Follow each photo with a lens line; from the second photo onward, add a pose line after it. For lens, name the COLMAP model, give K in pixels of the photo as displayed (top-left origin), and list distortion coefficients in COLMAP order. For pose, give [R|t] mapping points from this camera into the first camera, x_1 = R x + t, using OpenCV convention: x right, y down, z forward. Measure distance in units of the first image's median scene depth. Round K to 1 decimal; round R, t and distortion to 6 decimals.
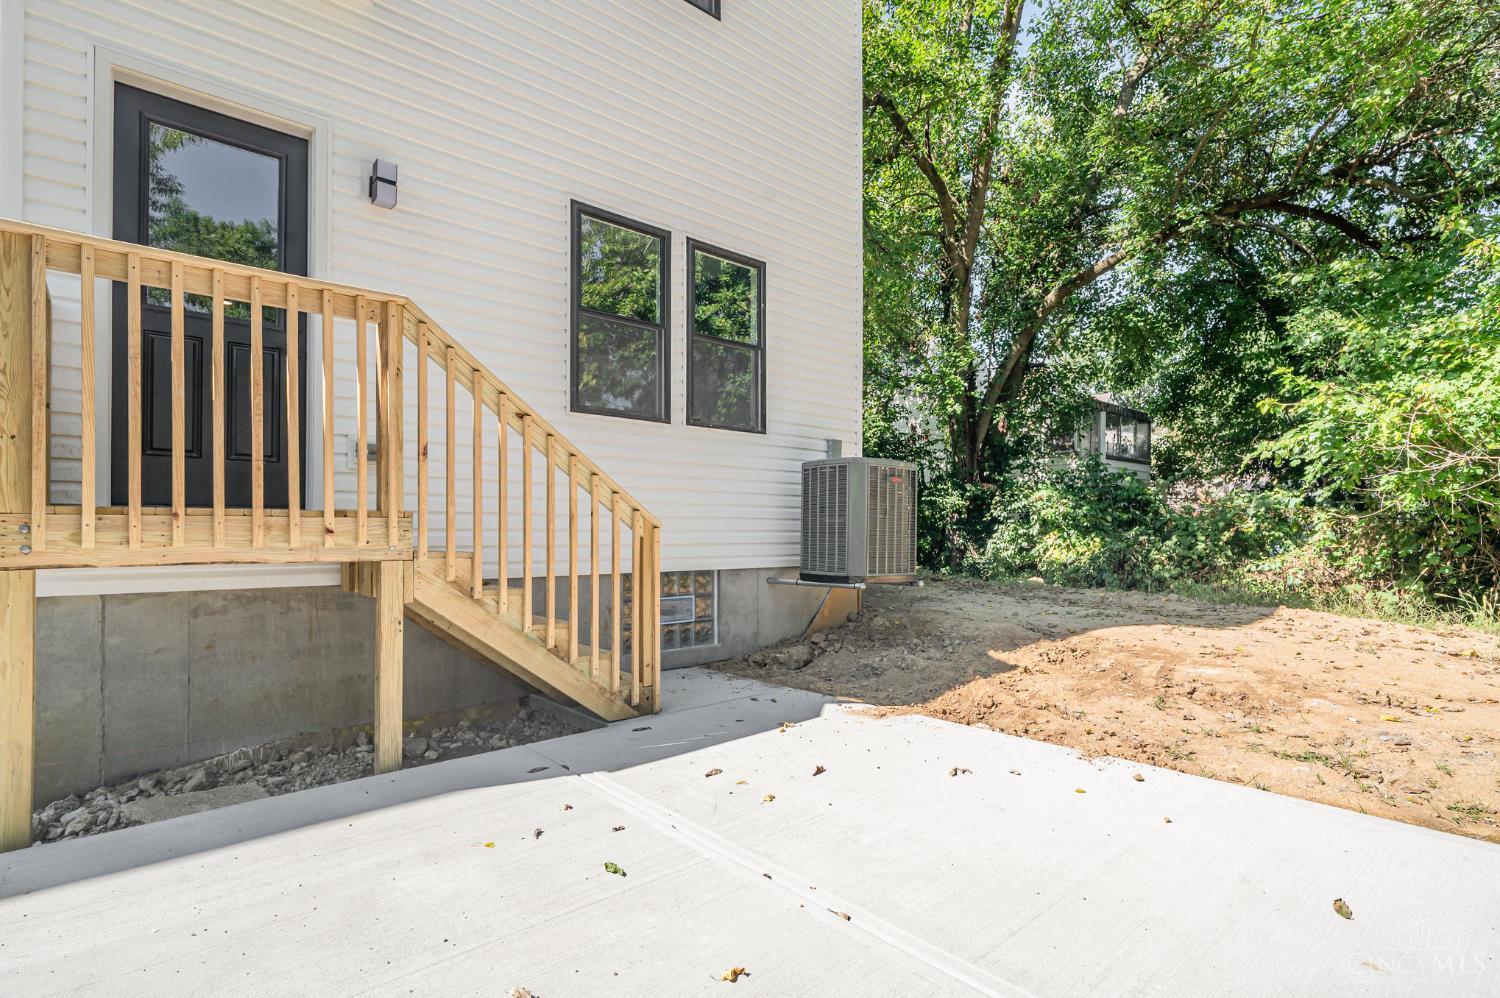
lens RADIAL K [[714.2, 0, 755.4], [0, 714.2, 532.1], [0, 0, 1]] dist [0.001047, -0.000117]
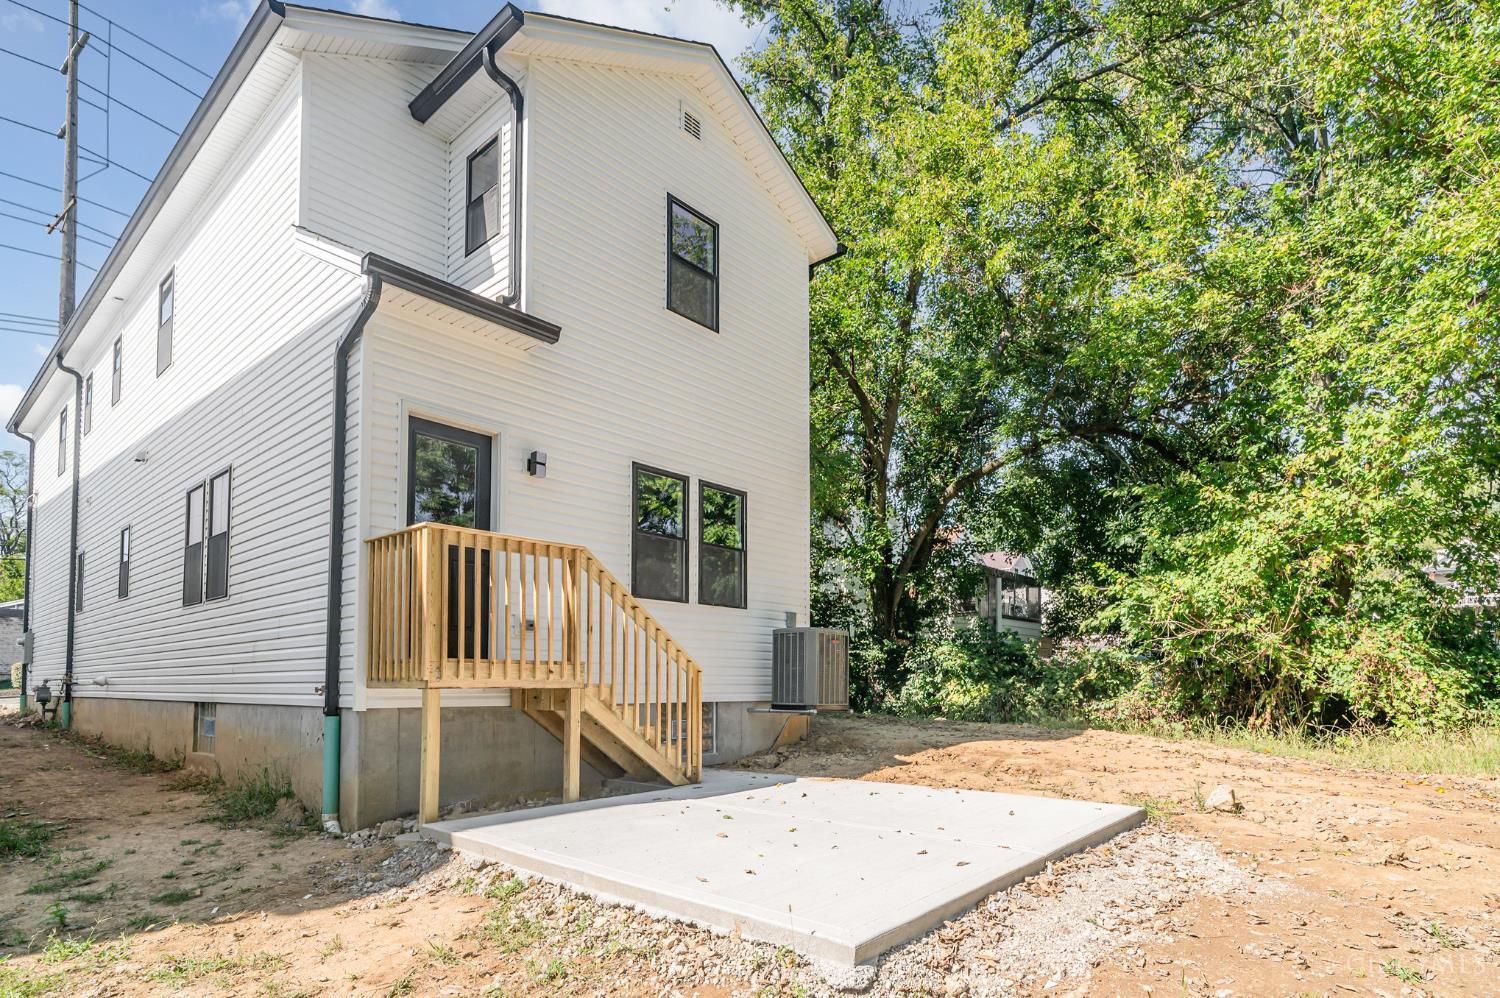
lens RADIAL K [[797.9, 0, 786.9], [0, 797.9, 636.2], [0, 0, 1]] dist [-0.001071, -0.000301]
pose [[0.987468, 0.010630, 0.157462, -0.094168], [-0.001056, 0.998152, -0.060764, 0.009553], [-0.157817, 0.059836, 0.985654, -0.359505]]
